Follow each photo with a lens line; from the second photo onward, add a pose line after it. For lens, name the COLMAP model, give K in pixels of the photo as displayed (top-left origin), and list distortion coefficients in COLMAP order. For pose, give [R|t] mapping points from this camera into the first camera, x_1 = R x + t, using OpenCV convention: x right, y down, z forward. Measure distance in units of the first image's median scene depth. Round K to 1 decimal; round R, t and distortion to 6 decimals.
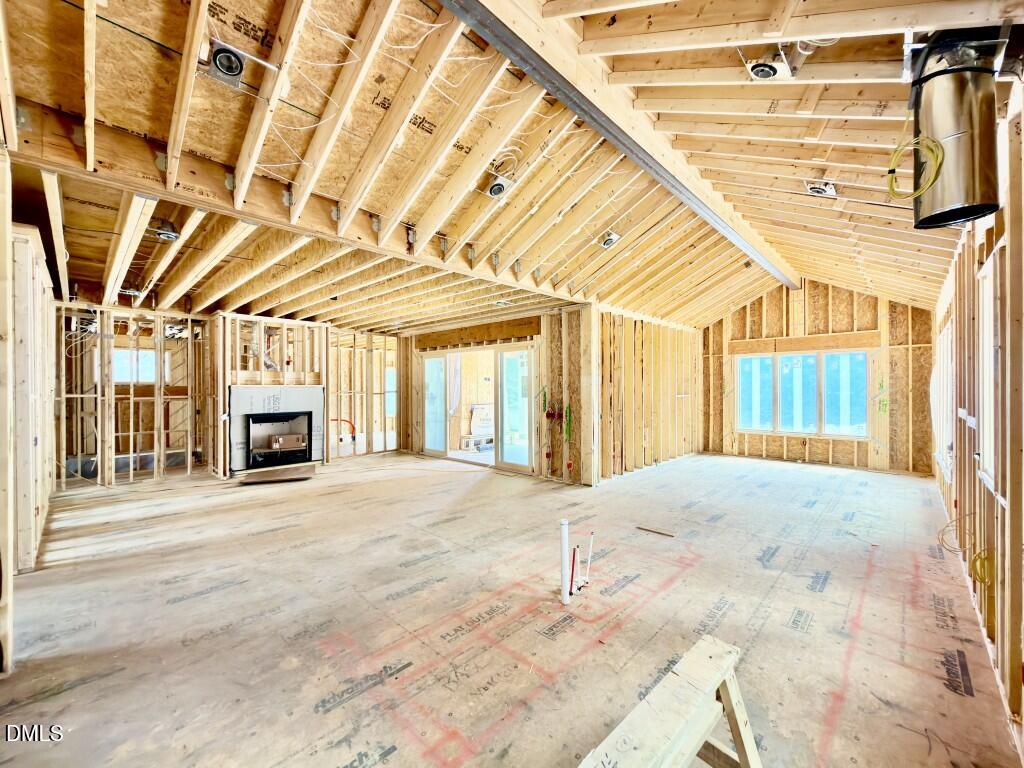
lens RADIAL K [[410.3, 0, 512.0], [0, 410.3, 384.0], [0, 0, 1]] dist [0.000191, 0.000636]
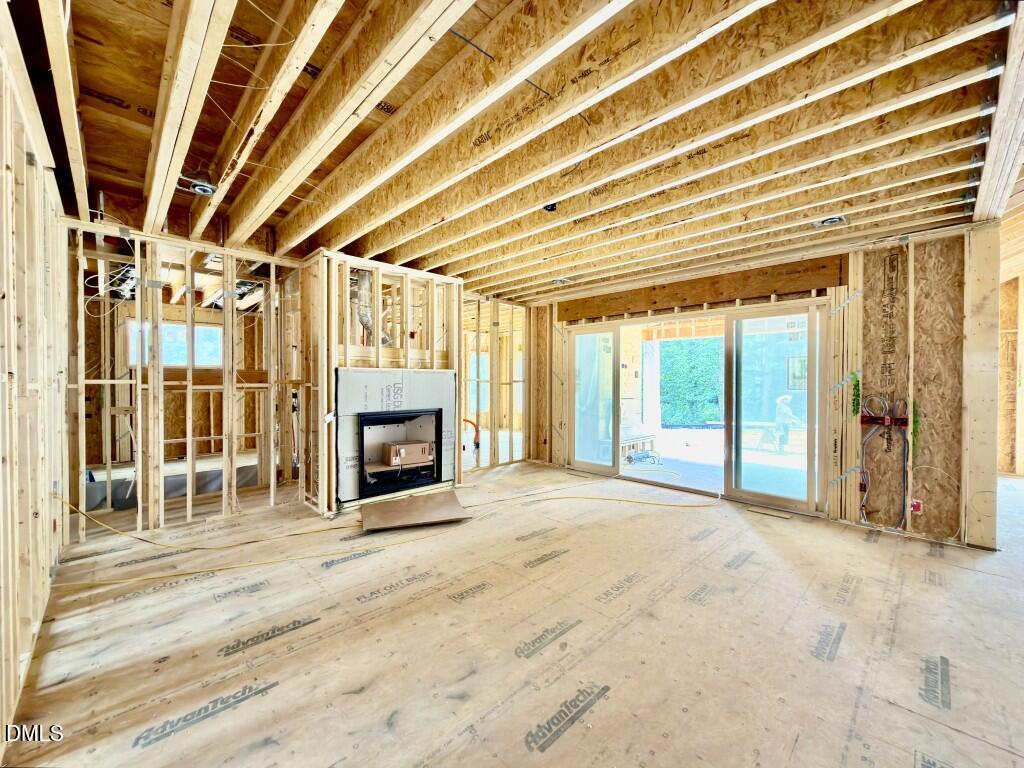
lens RADIAL K [[410.7, 0, 513.5], [0, 410.7, 381.8], [0, 0, 1]] dist [-0.000937, 0.000349]
pose [[0.999279, 0.006255, -0.037452, -0.385870], [-0.005815, 0.999913, 0.011833, 0.015977], [0.037523, -0.011606, 0.999228, 0.372316]]
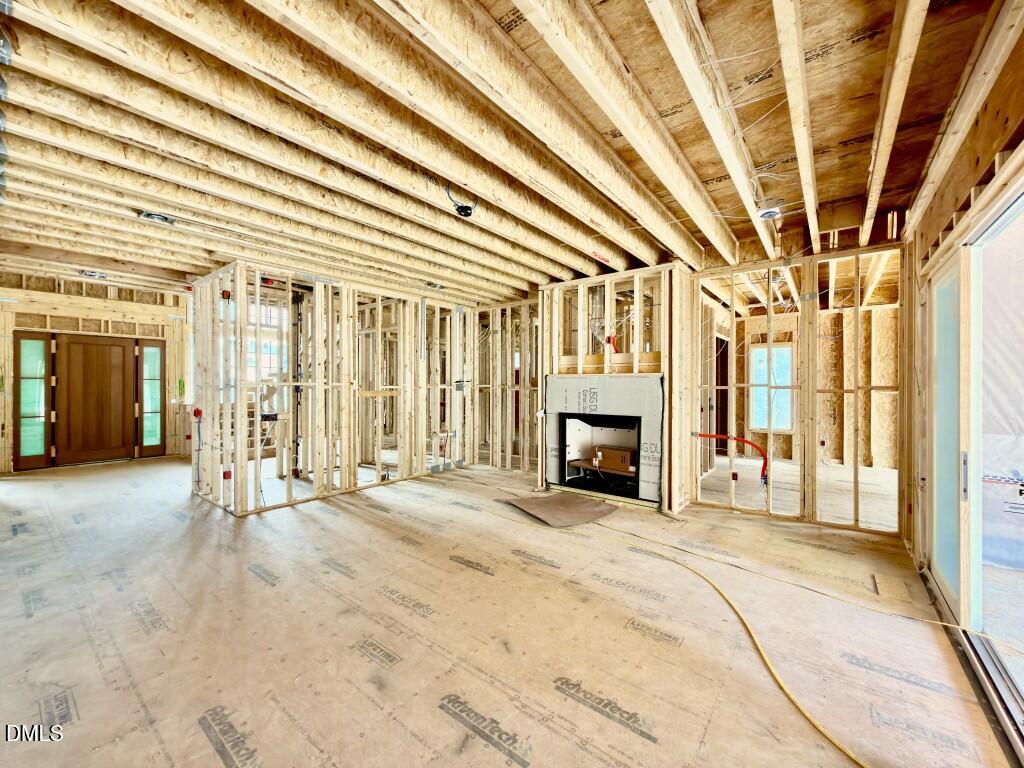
lens RADIAL K [[410.3, 0, 512.0], [0, 410.3, 384.0], [0, 0, 1]] dist [0.000191, 0.000636]
pose [[0.097316, 0.003711, -0.995247, 0.101979], [0.005679, 0.999975, 0.004284, 0.016856], [0.995237, -0.006069, 0.097292, 0.843050]]
